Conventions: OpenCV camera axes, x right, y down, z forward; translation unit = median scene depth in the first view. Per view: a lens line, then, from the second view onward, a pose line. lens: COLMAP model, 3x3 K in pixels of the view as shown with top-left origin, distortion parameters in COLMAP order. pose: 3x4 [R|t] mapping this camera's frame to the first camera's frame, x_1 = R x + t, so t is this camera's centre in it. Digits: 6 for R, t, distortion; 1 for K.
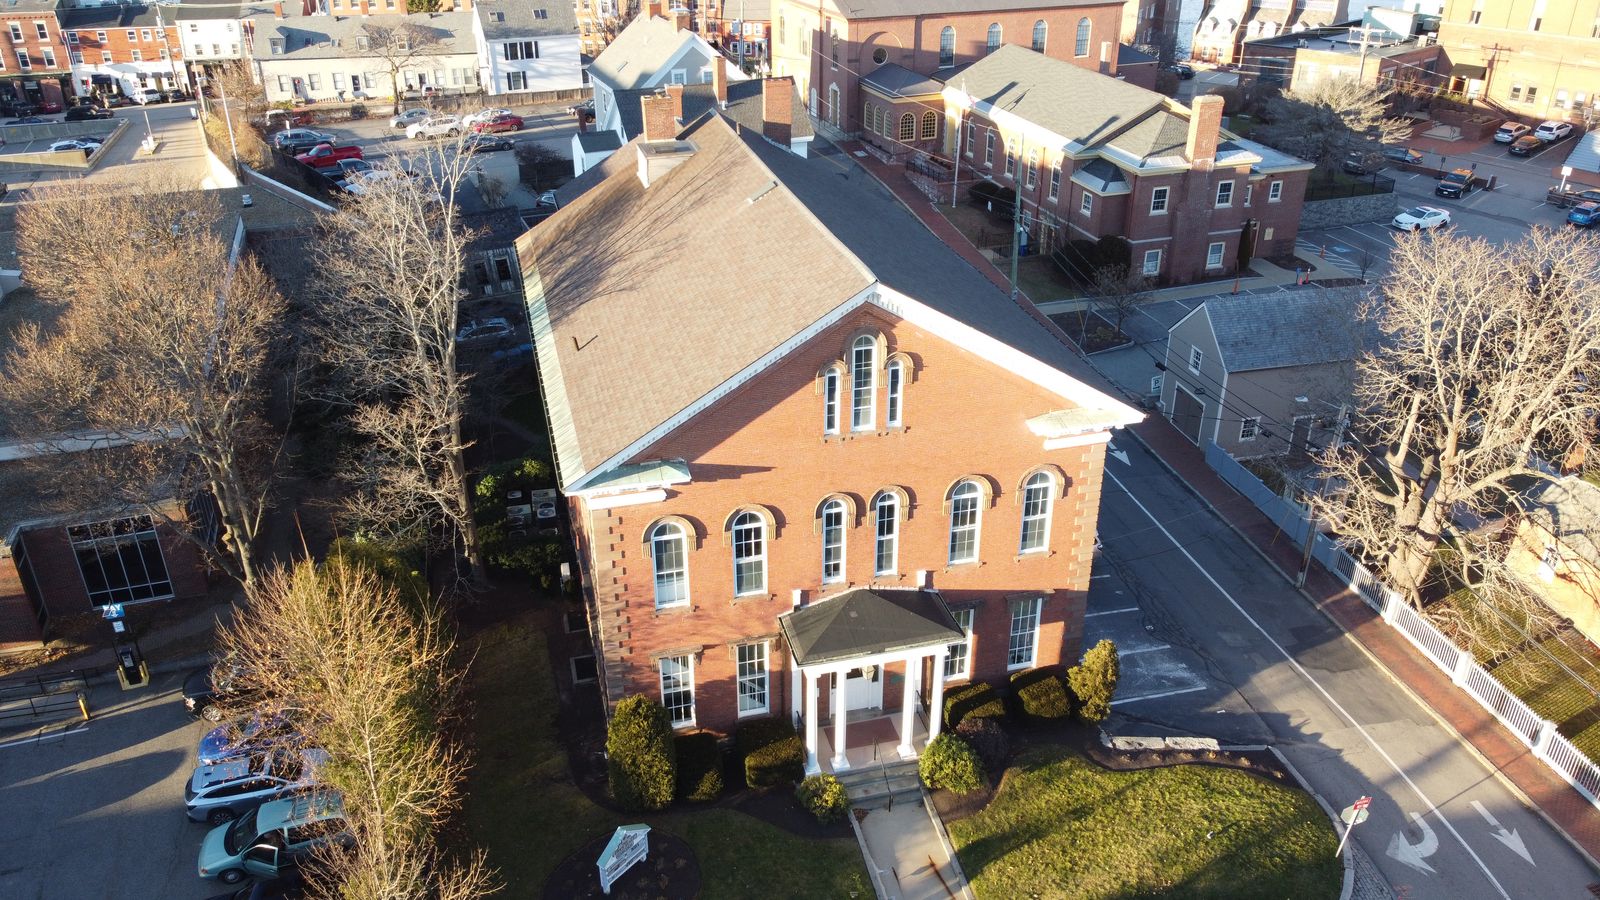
lens RADIAL K [[1213.3, 0, 804.8], [0, 1213.3, 444.6], [0, 0, 1]] dist [0.001319, -0.004898]
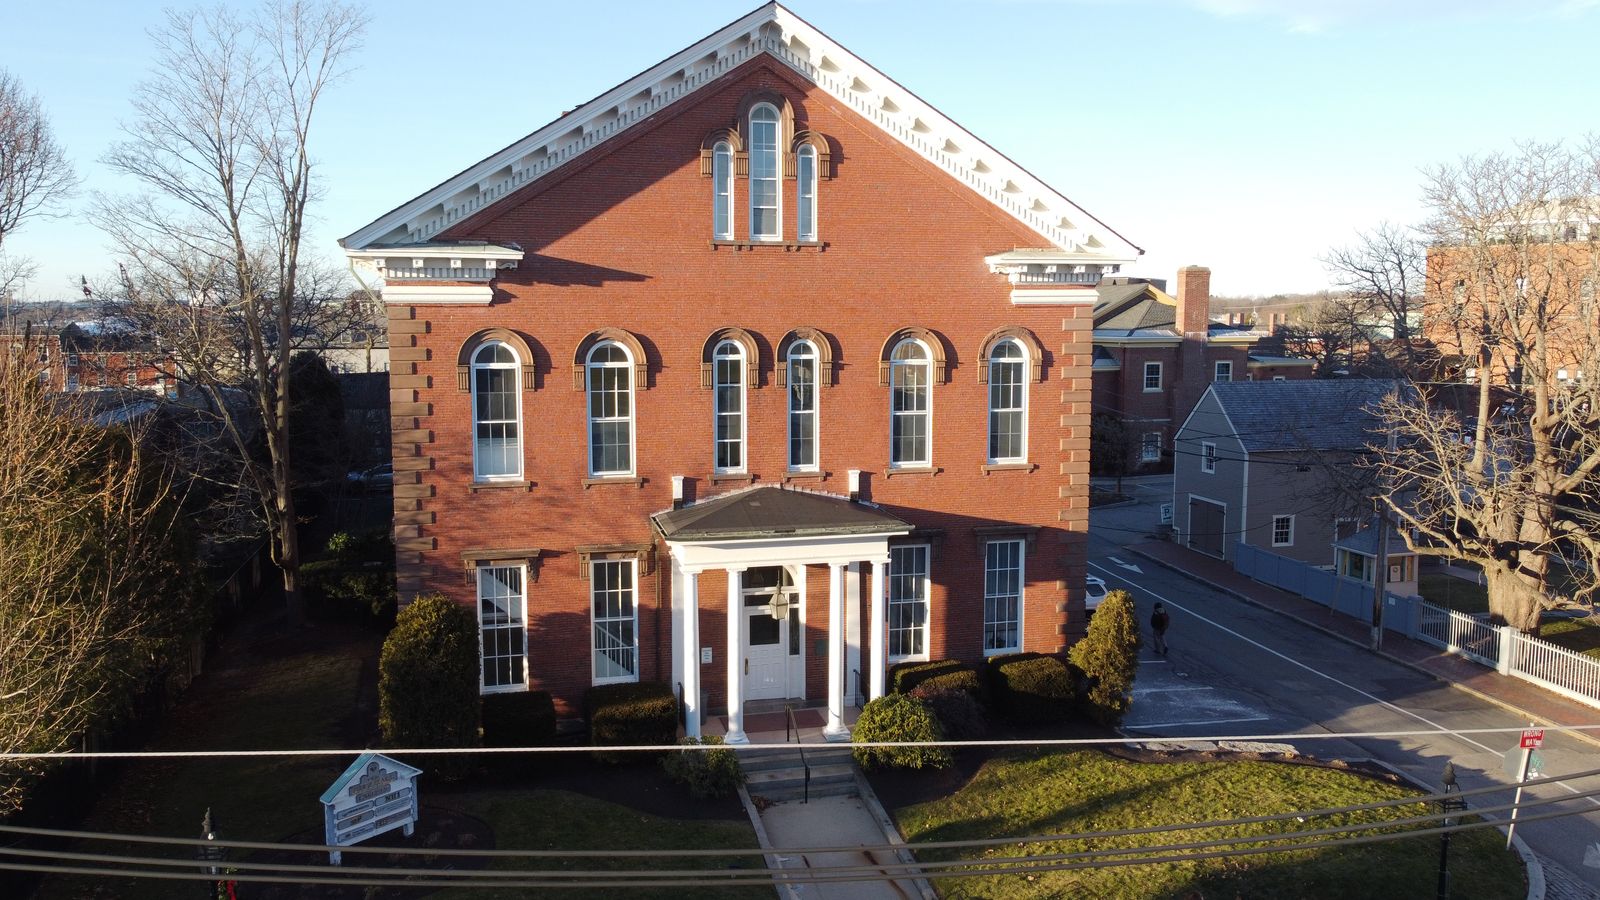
lens RADIAL K [[1213.3, 0, 802.2], [0, 1213.3, 447.3], [0, 0, 1]] dist [0.001319, -0.004898]
pose [[0.999940, 0.001890, -0.010825, 0.071184], [-0.005657, 0.933078, -0.359629, 0.343970], [0.009421, 0.359669, 0.933032, 0.306232]]
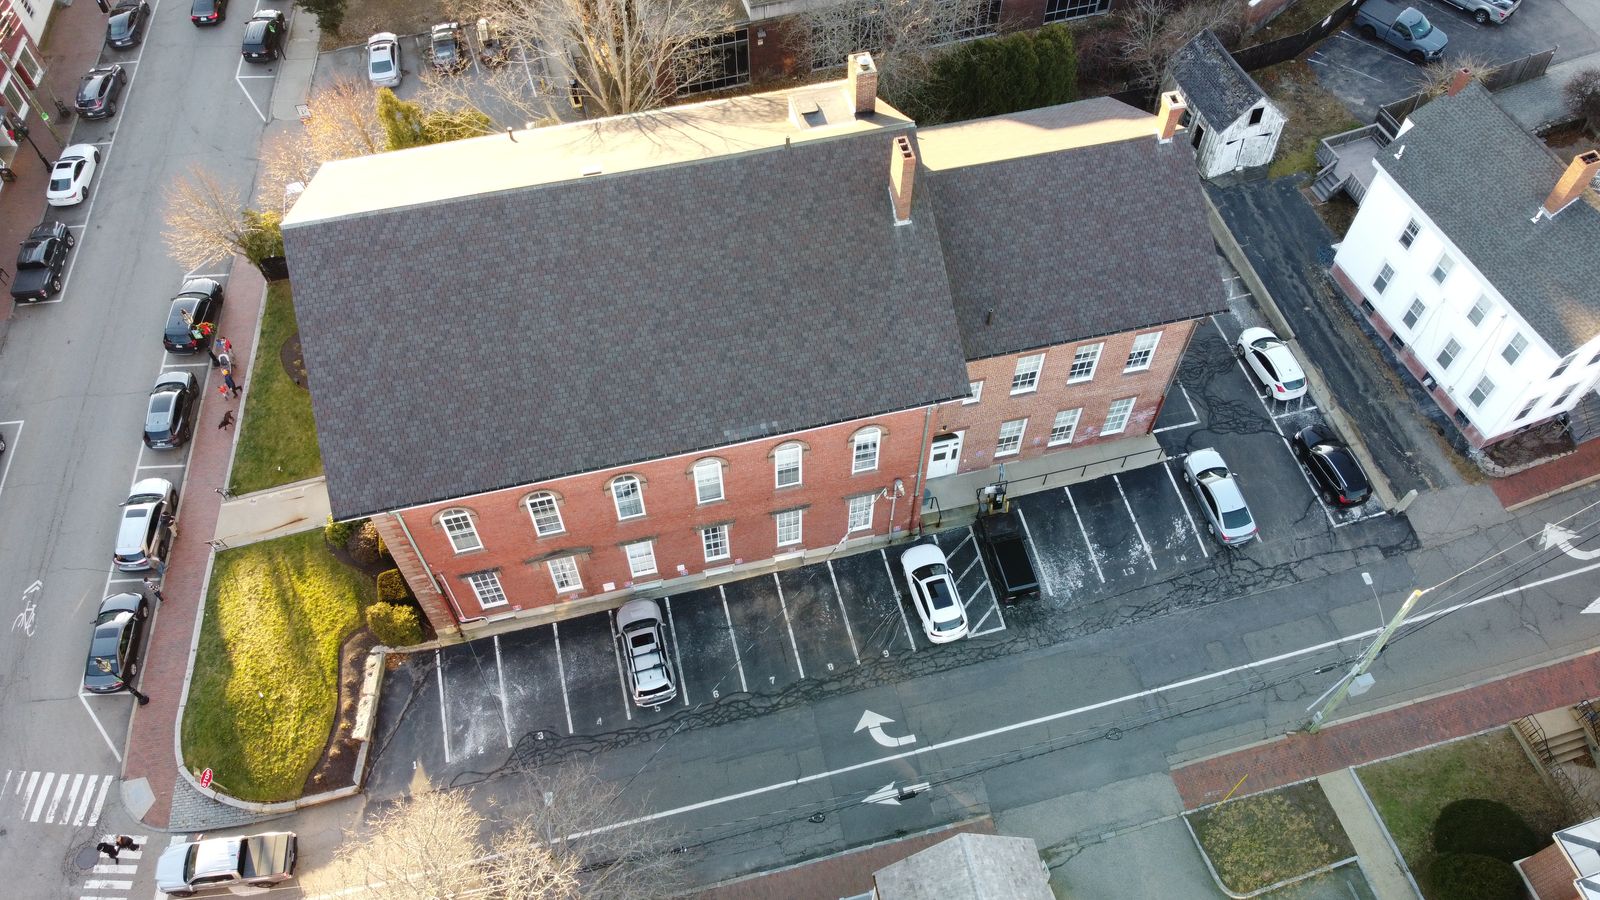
lens RADIAL K [[1213.3, 0, 801.5], [0, 1213.3, 448.9], [0, 0, 1]] dist [0.001319, -0.004898]
pose [[-0.031654, 0.834775, -0.549681, 0.763636], [-0.462940, 0.475164, 0.748269, -1.002411], [0.885824, 0.278155, 0.371410, 0.886297]]
